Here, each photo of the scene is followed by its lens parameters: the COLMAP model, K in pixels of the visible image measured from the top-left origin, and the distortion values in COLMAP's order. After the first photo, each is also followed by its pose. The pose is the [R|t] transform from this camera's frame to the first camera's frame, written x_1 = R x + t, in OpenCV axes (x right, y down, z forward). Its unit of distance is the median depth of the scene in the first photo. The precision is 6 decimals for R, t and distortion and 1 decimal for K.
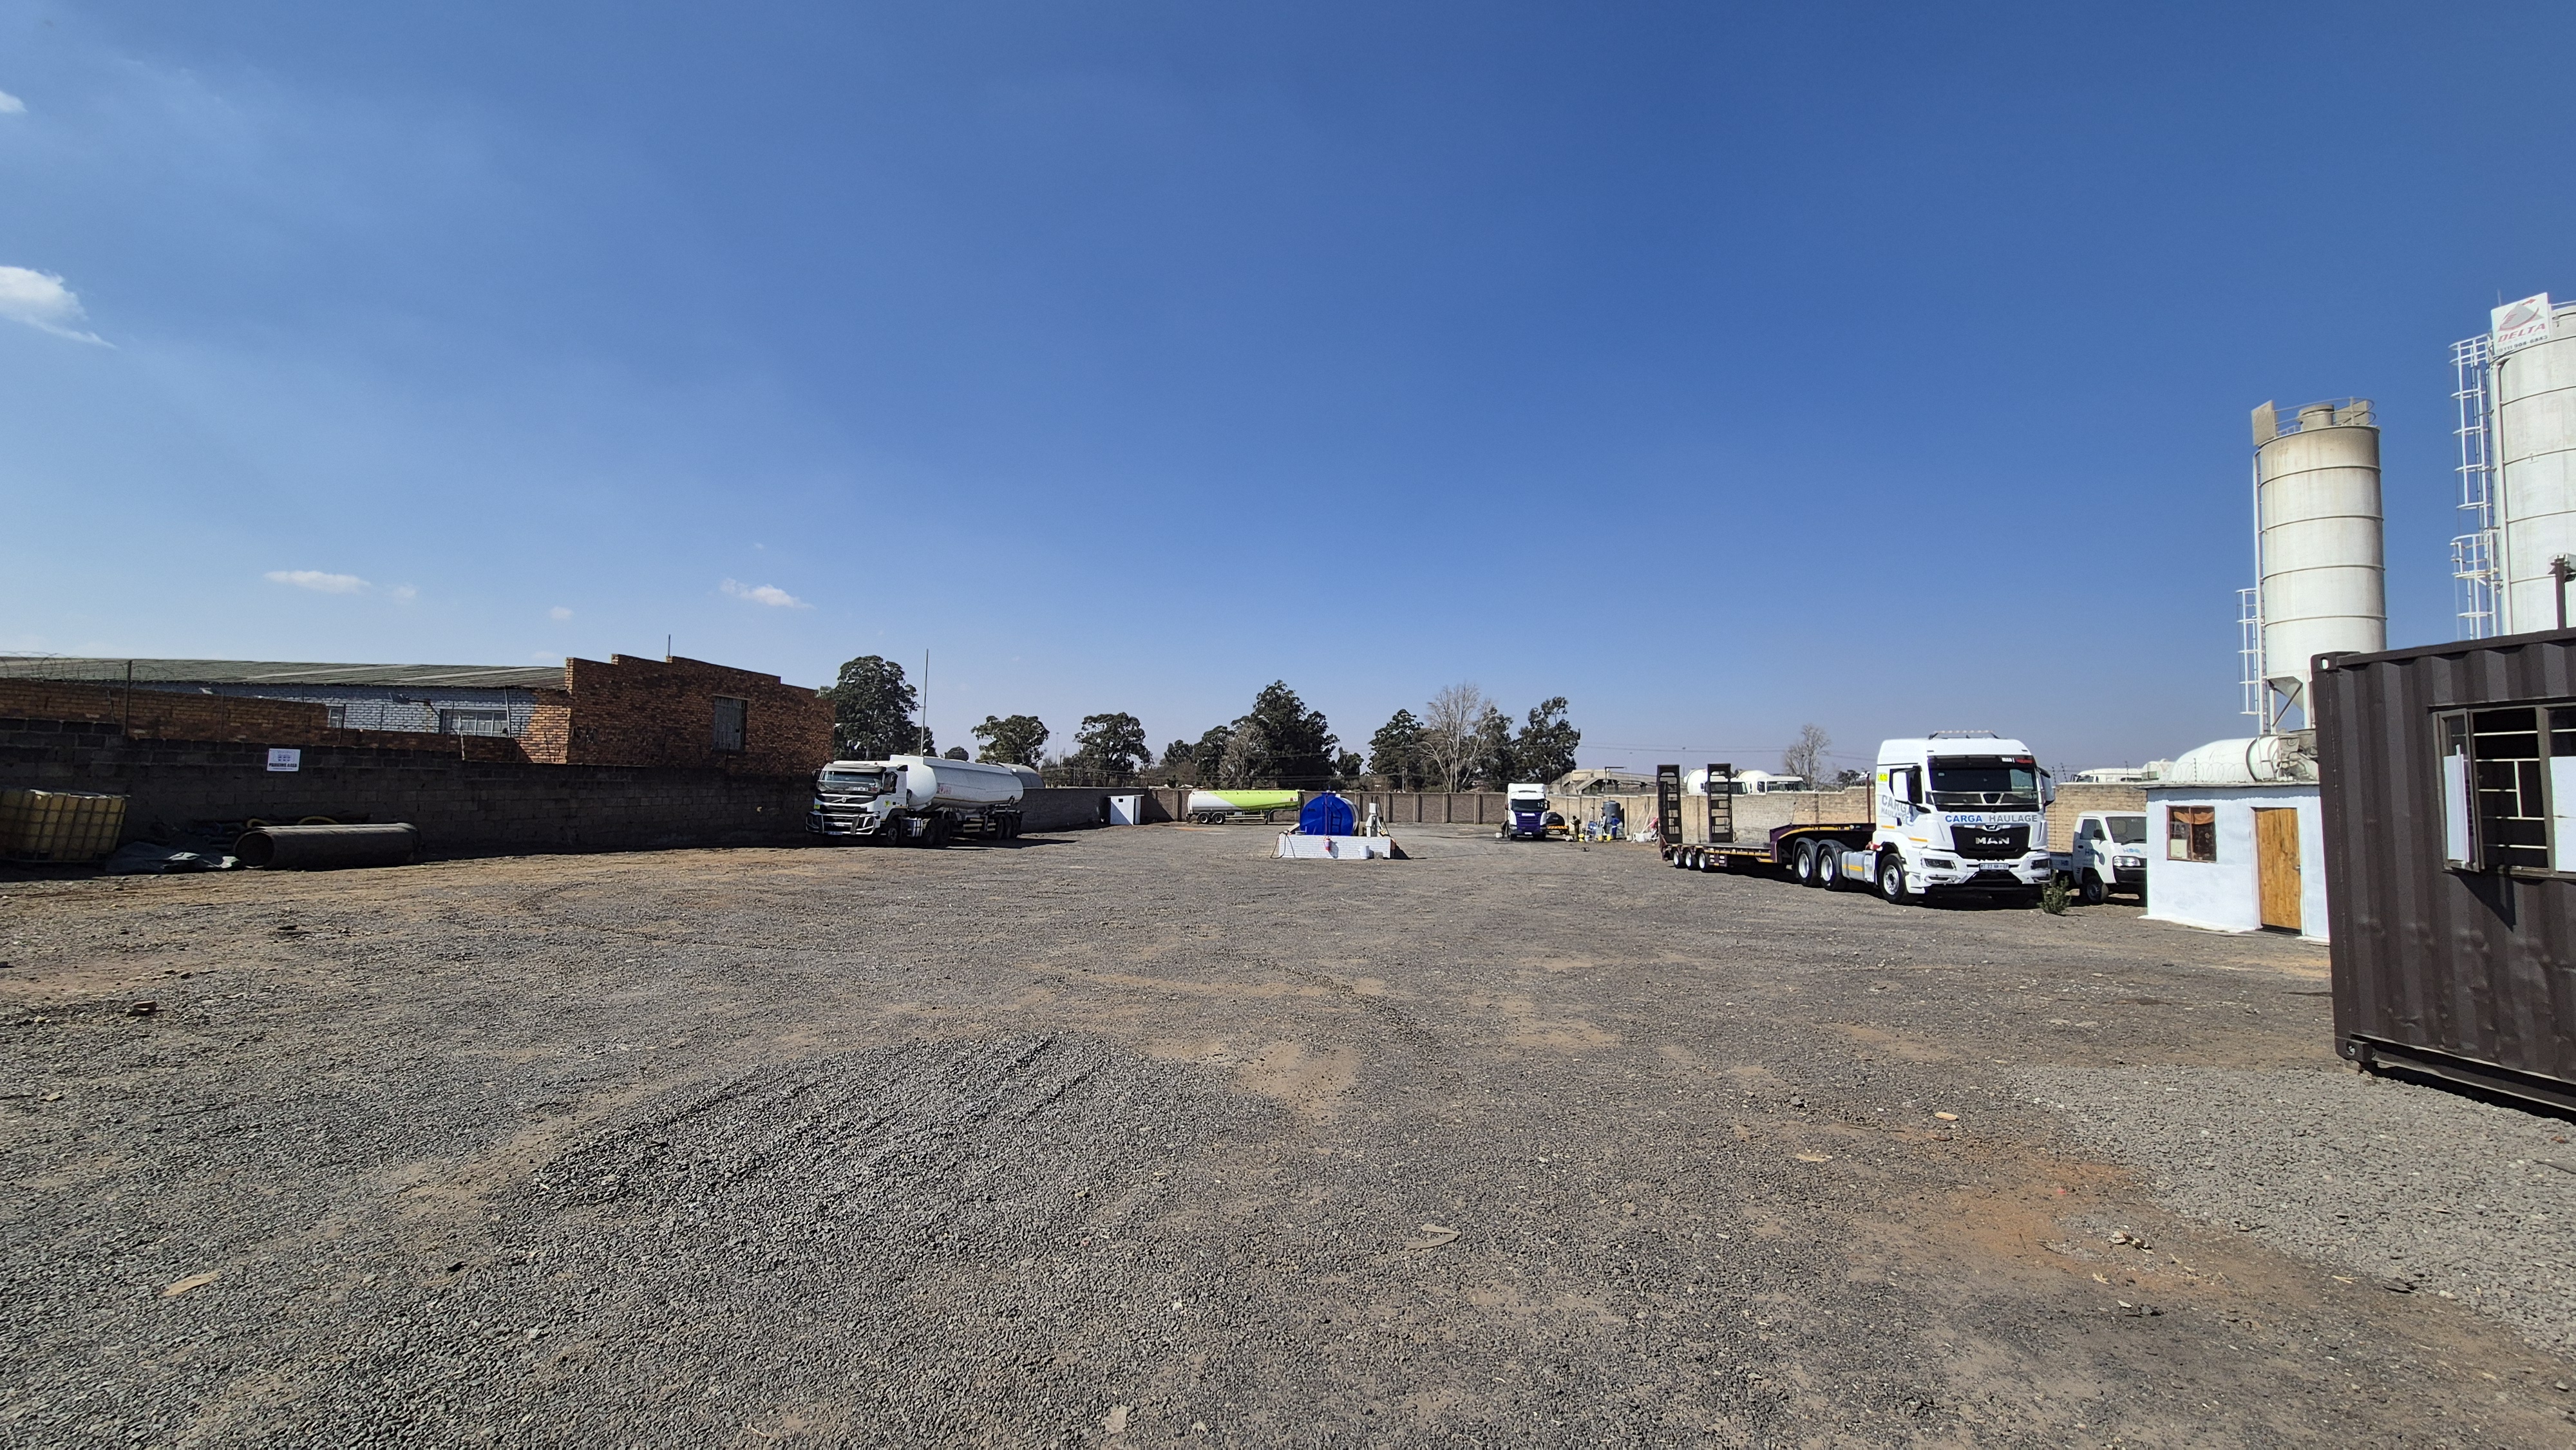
lens RADIAL K [[1056.2, 0, 1309.5], [0, 1056.2, 718.4], [0, 0, 1]] dist [-0.002919, 0.002089]
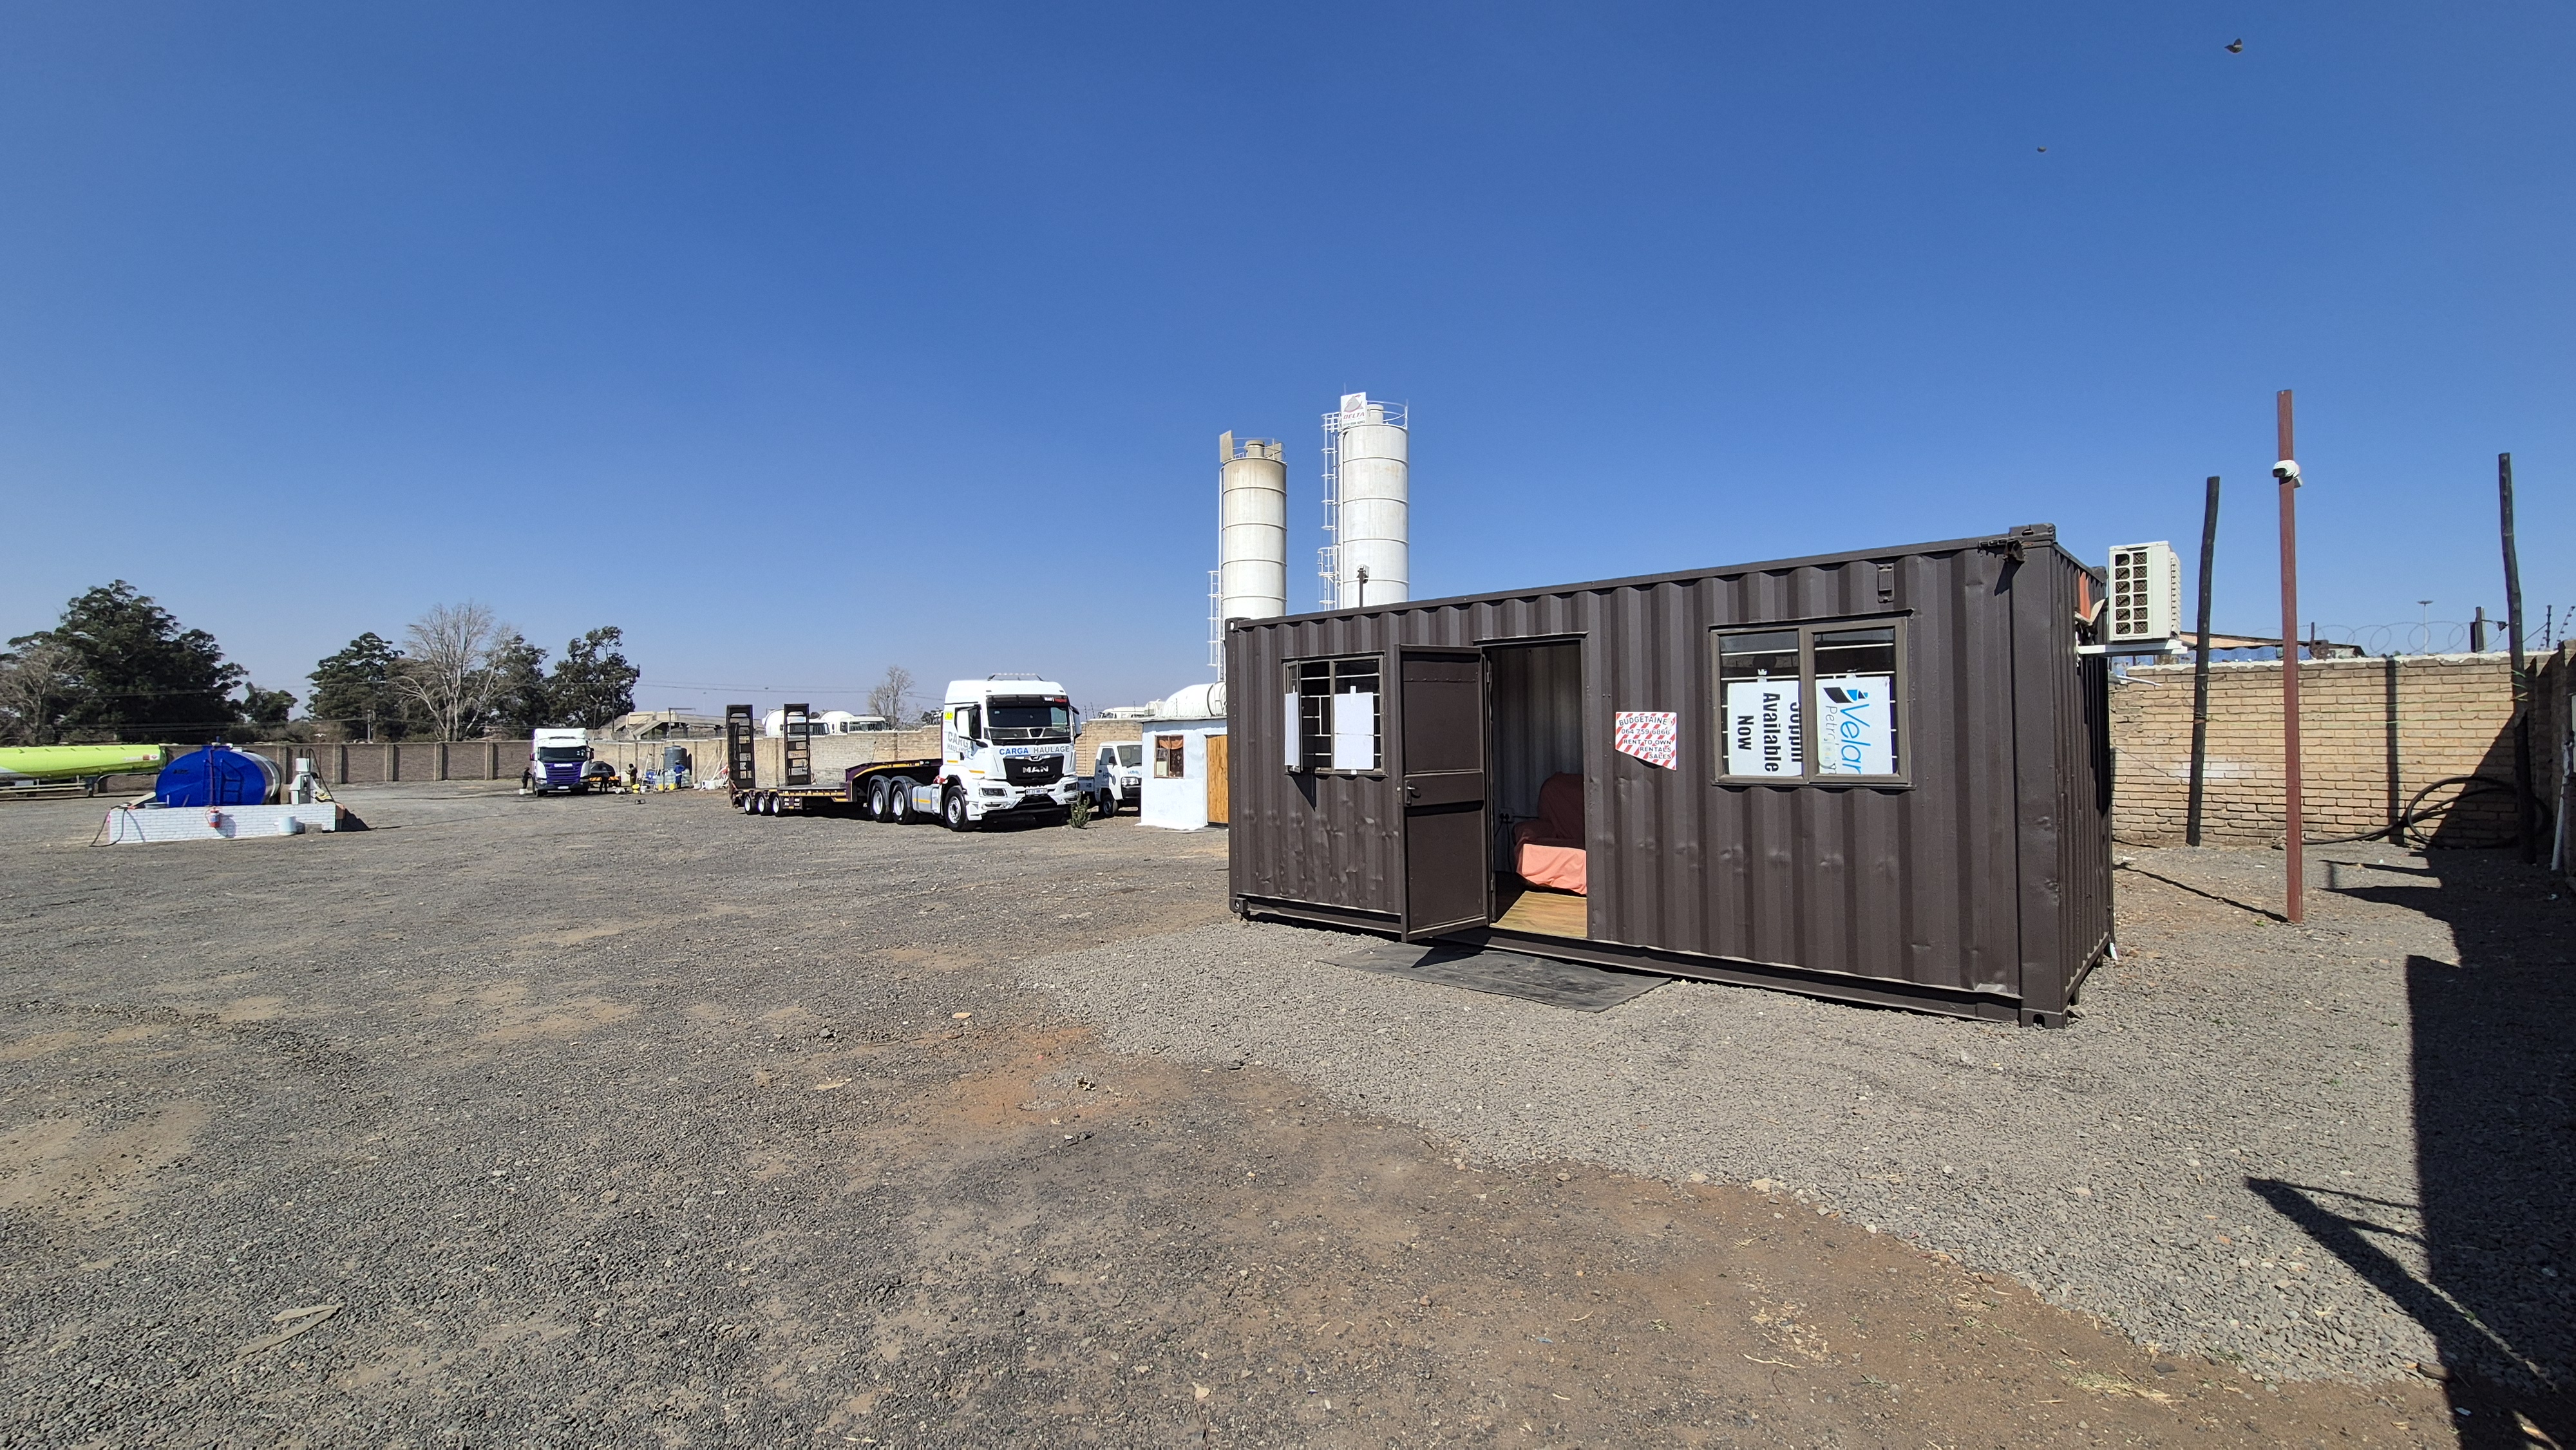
lens RADIAL K [[1056.2, 0, 1308.6], [0, 1056.2, 710.5], [0, 0, 1]] dist [-0.002919, 0.002089]
pose [[0.686431, -0.005878, 0.727171, 0.009973], [-0.029387, 0.998926, 0.035815, 0.001256], [-0.726601, -0.045953, 0.685521, -0.002169]]
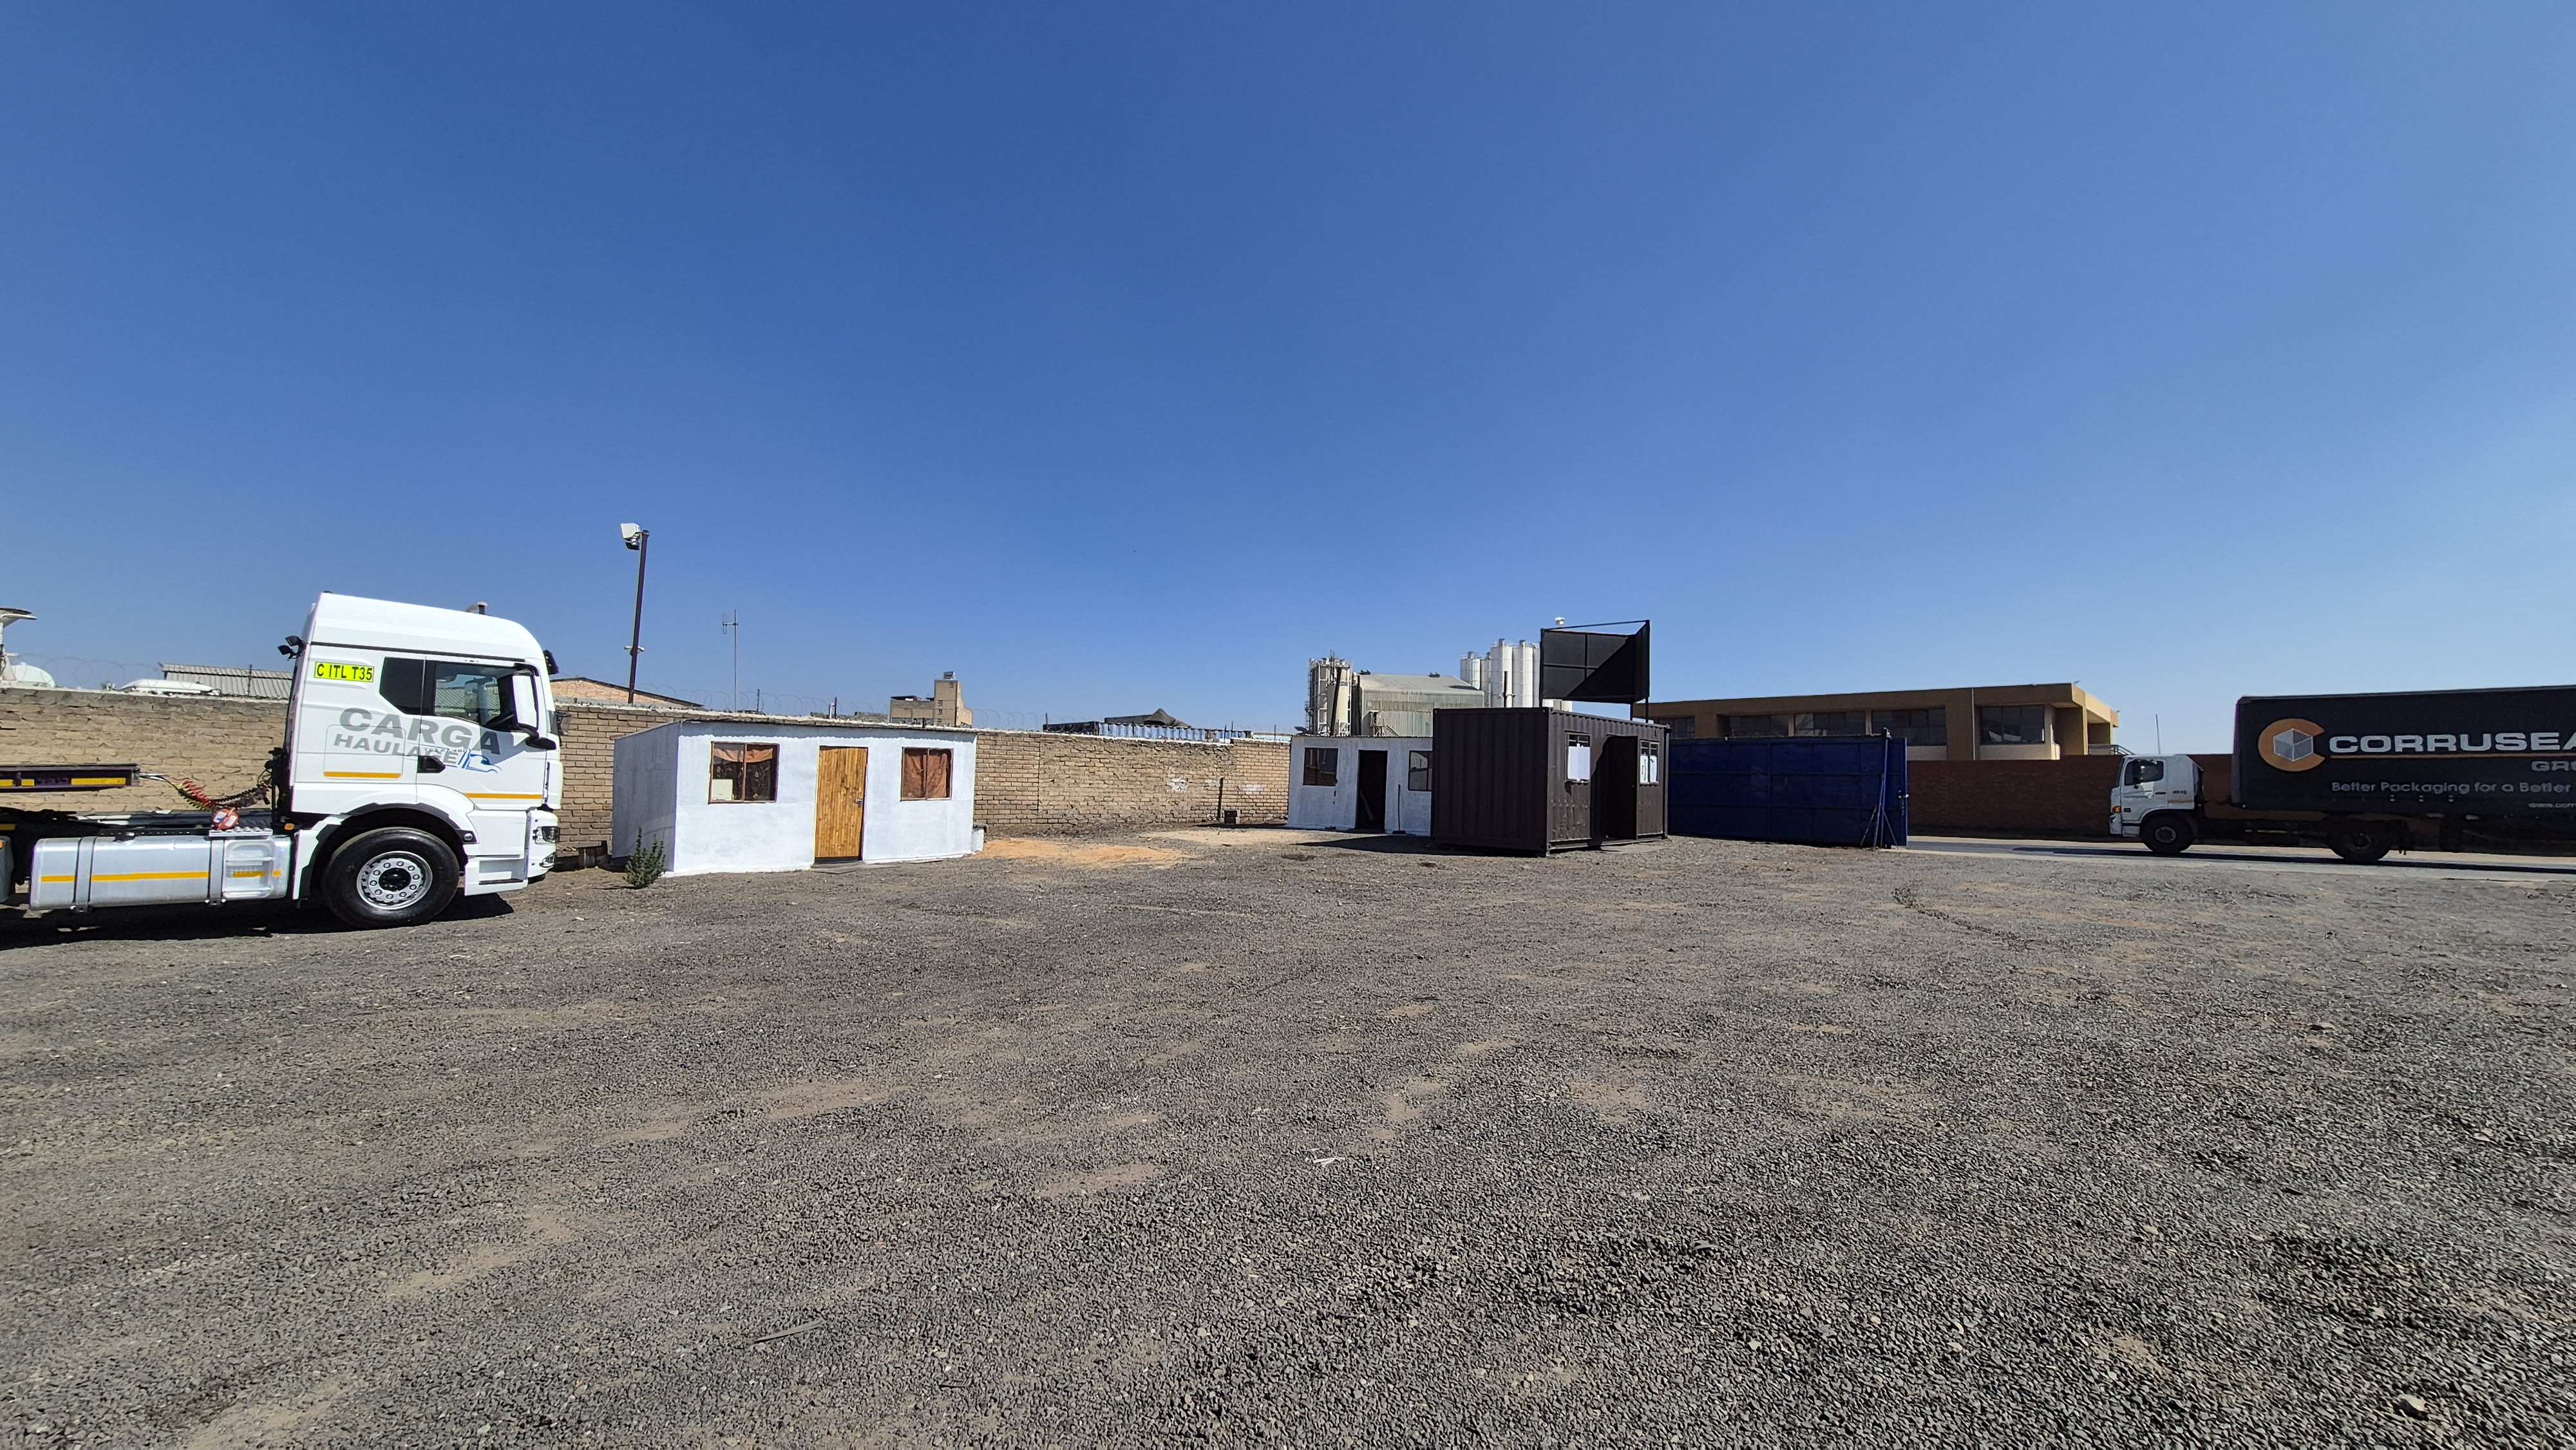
lens RADIAL K [[1056.2, 0, 1307.9], [0, 1056.2, 715.0], [0, 0, 1]] dist [-0.002919, 0.002089]
pose [[-0.768802, 0.010228, 0.639405, -0.077507], [-0.075207, 0.991487, -0.106286, 0.073371], [-0.635049, -0.129800, -0.761488, 0.851789]]
